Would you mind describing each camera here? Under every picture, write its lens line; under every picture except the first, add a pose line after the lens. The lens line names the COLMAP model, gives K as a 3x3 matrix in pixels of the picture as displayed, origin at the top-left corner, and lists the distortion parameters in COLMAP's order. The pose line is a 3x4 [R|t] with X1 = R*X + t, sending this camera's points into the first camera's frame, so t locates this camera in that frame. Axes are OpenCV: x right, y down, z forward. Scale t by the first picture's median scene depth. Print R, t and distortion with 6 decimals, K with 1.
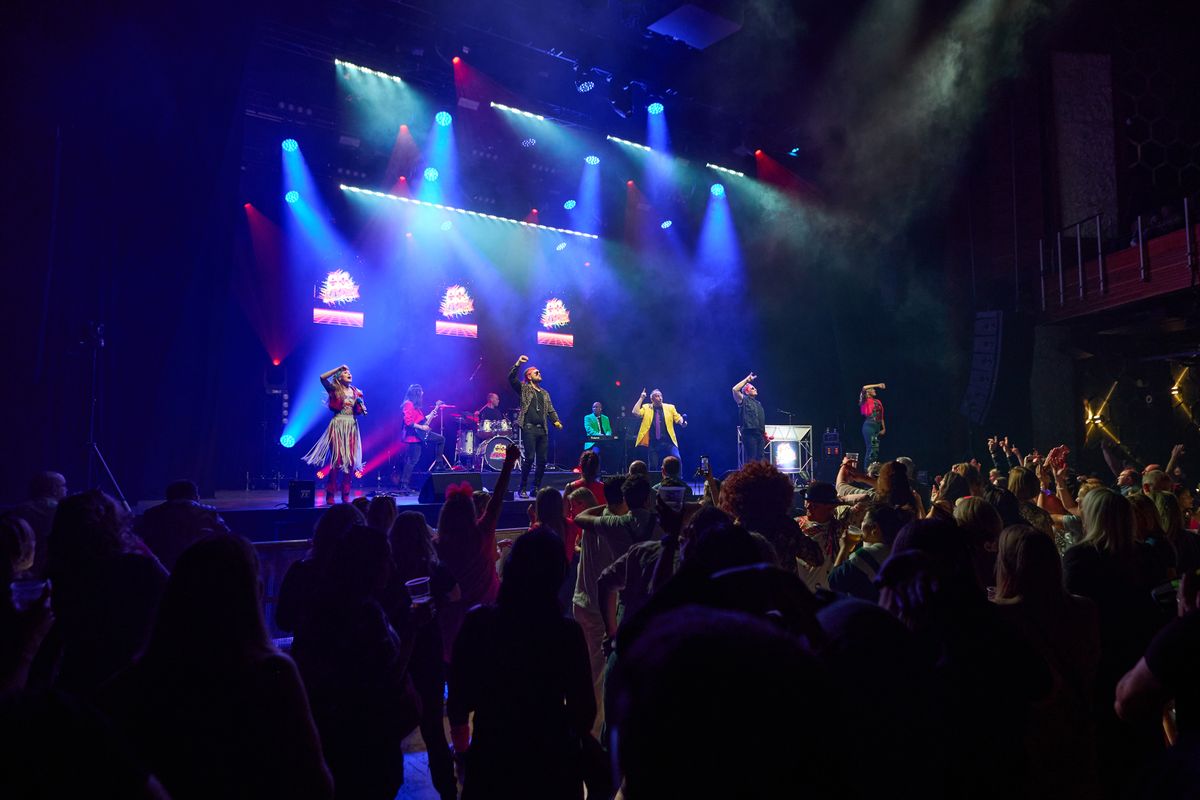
lens RADIAL K [[847.2, 0, 610.6], [0, 847.2, 387.8], [0, 0, 1]] dist [0.031338, -0.019565]
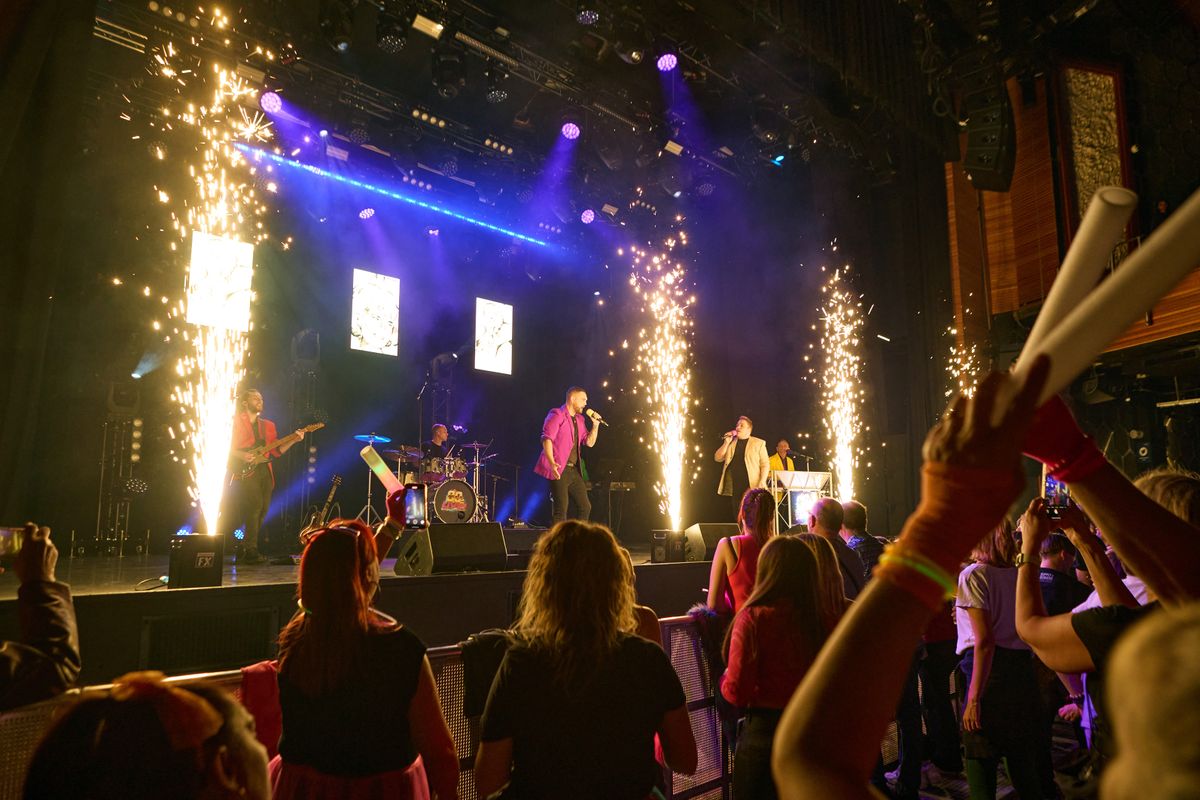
lens RADIAL K [[847.2, 0, 620.8], [0, 847.2, 404.3], [0, 0, 1]] dist [0.031338, -0.019565]
pose [[0.985407, 0.023917, 0.168524, -0.102234], [-0.014553, 0.998292, -0.056582, 0.028250], [-0.169589, 0.053303, 0.984072, 0.224800]]
